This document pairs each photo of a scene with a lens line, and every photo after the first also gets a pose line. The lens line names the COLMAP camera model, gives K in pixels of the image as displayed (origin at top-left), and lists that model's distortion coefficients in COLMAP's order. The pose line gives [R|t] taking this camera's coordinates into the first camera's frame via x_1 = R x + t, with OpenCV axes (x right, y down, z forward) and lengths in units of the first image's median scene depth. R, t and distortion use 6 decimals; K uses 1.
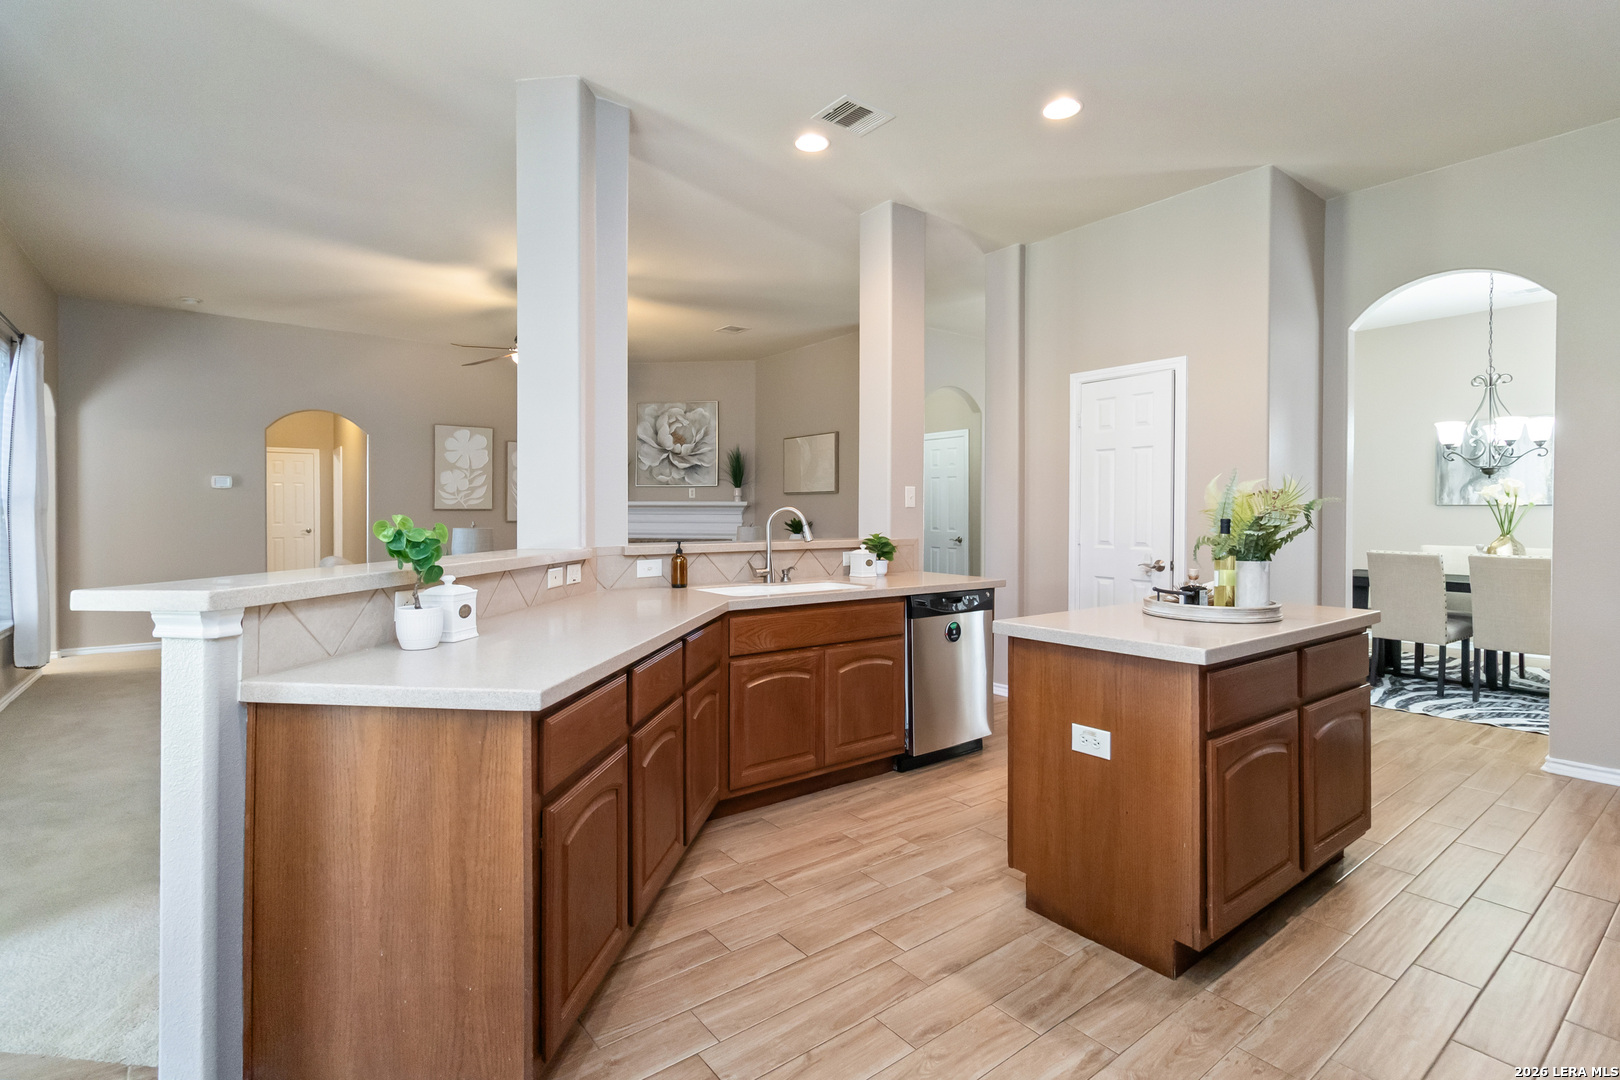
lens RADIAL K [[768.1, 0, 814.5], [0, 768.1, 529.5], [0, 0, 1]] dist [0.005295, 0.000637]
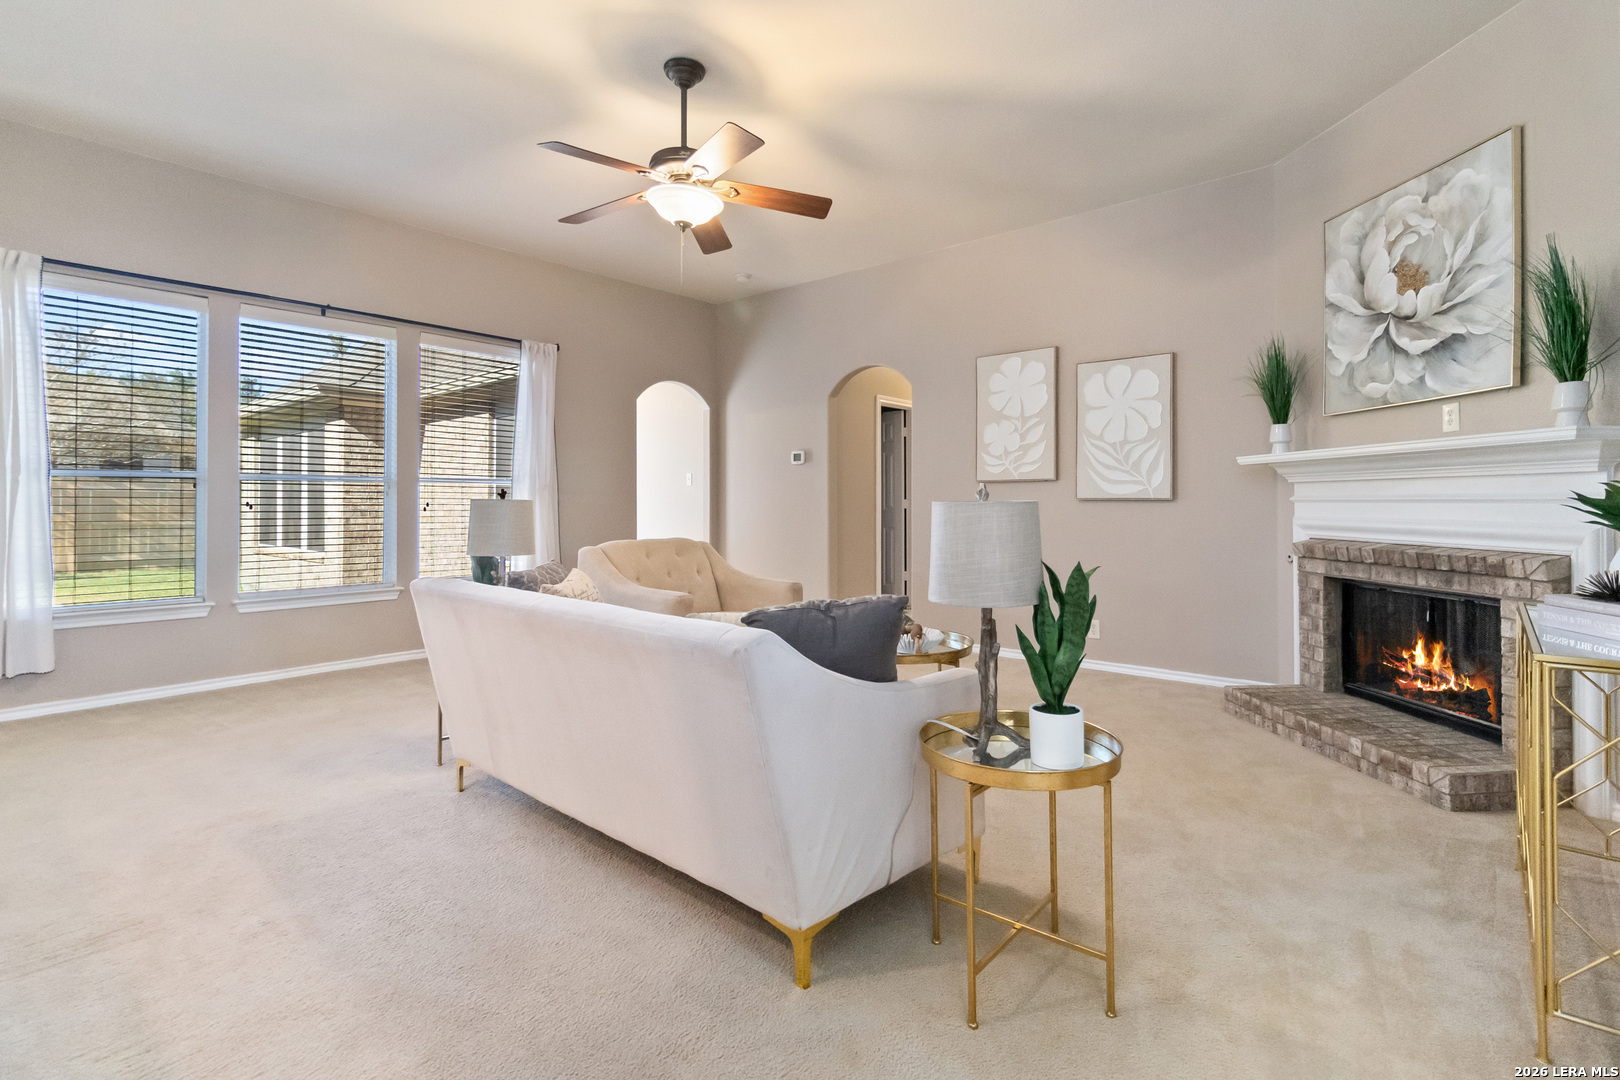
lens RADIAL K [[768.1, 0, 822.8], [0, 768.1, 490.8], [0, 0, 1]] dist [0.005295, 0.000637]
pose [[0.204508, -0.017227, -0.978713, 0.129849], [-0.020243, 0.999557, -0.021824, -0.000205], [0.978655, 0.024276, 0.204069, 0.649912]]
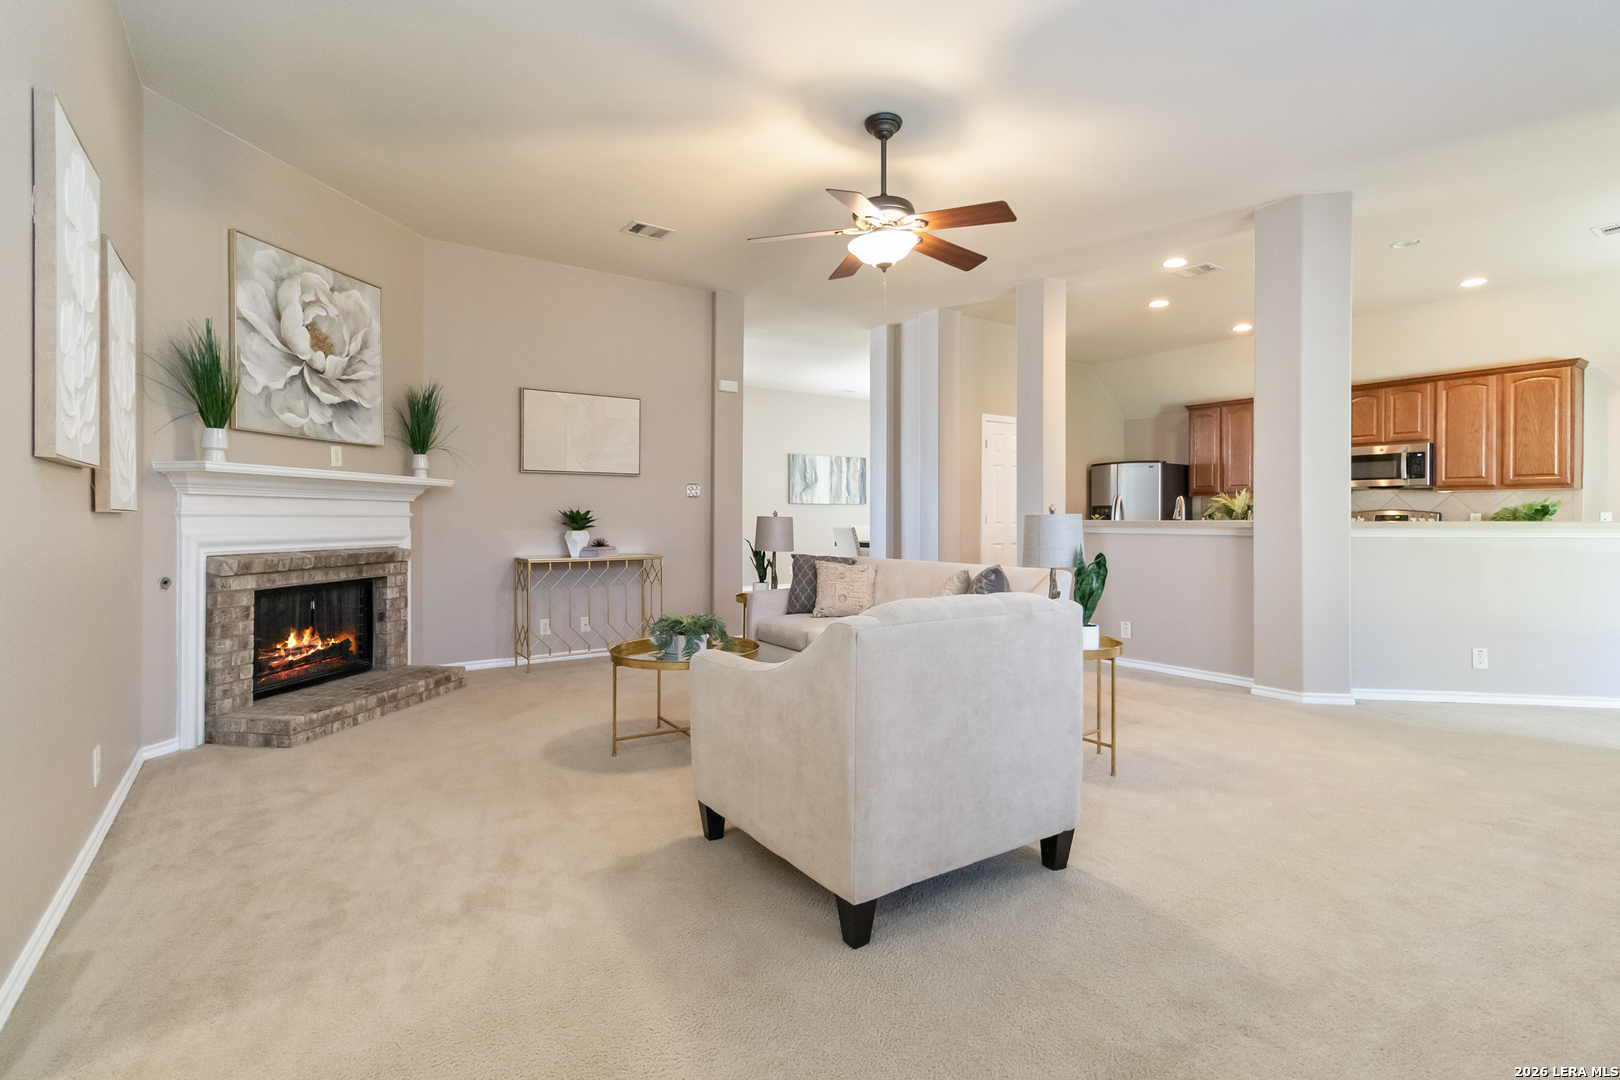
lens RADIAL K [[768.1, 0, 817.9], [0, 768.1, 519.7], [0, 0, 1]] dist [0.005295, 0.000637]
pose [[0.038528, -0.005771, 0.999241, -0.645527], [0.020855, 0.999770, 0.004970, -0.002917], [-0.999040, 0.020648, 0.038639, 0.678397]]
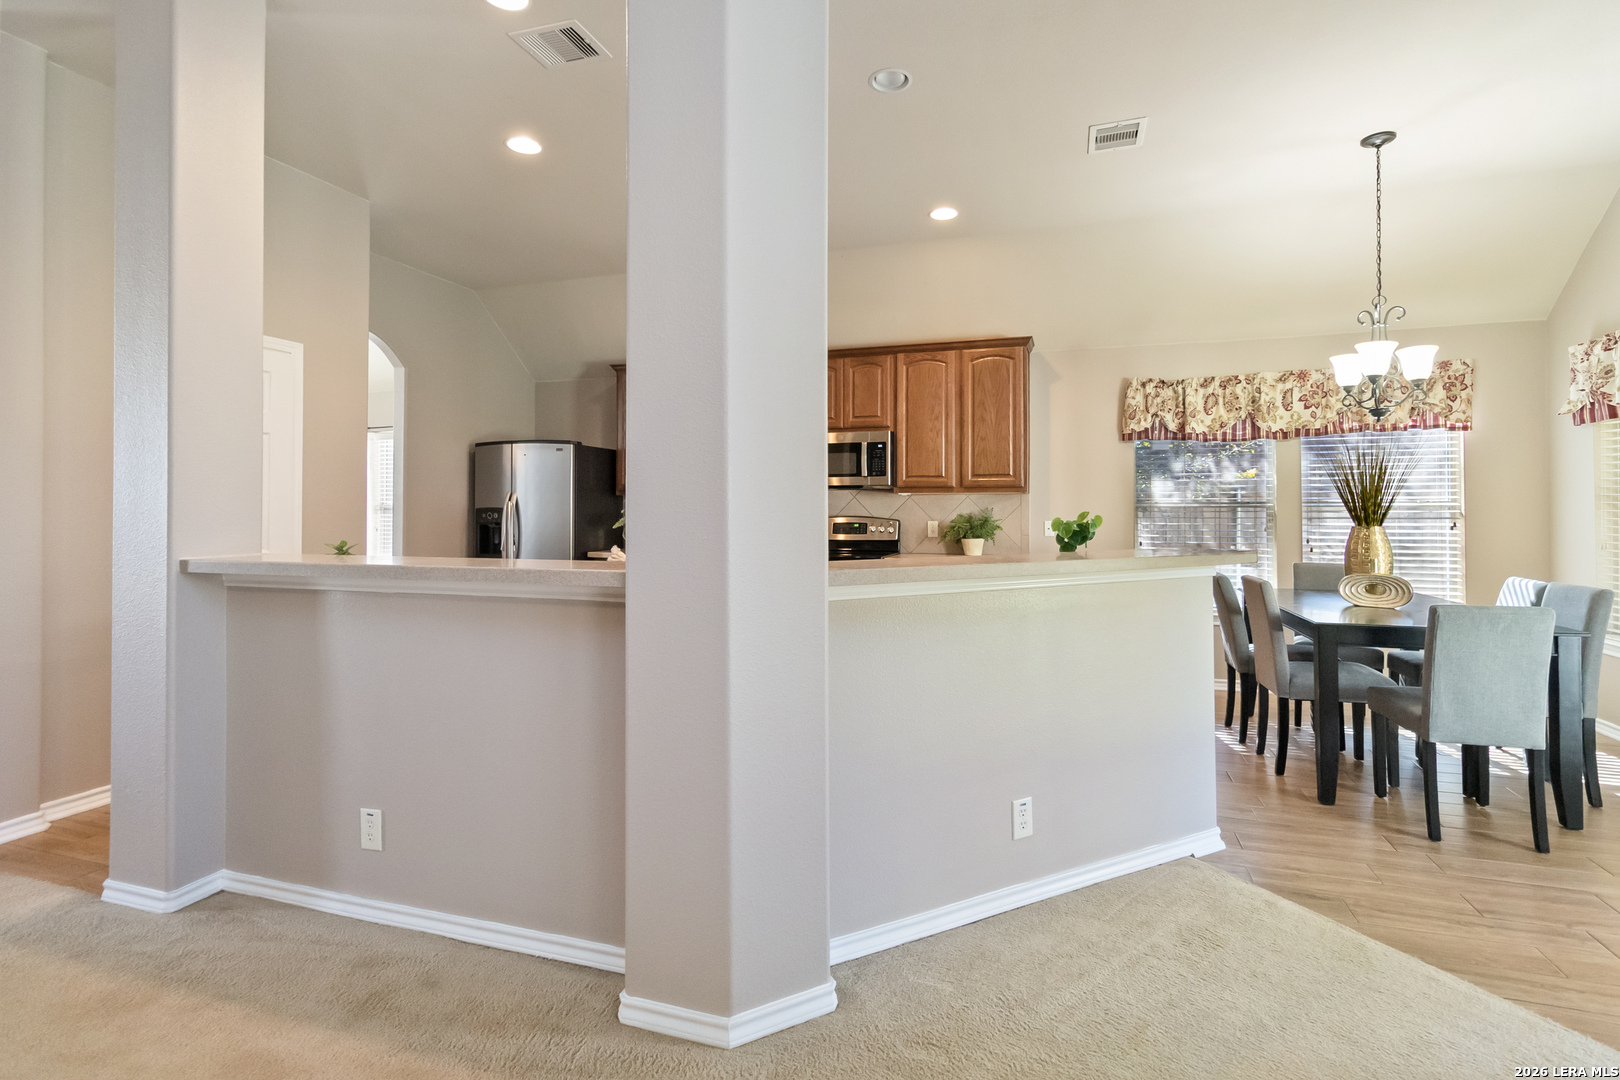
lens RADIAL K [[768.1, 0, 811.4], [0, 768.1, 502.8], [0, 0, 1]] dist [0.005295, 0.000637]
pose [[-0.551796, 0.005067, 0.833964, -0.311646], [0.017256, 0.999837, 0.005343, -0.011739], [-0.833801, 0.017339, -0.551793, 0.475254]]
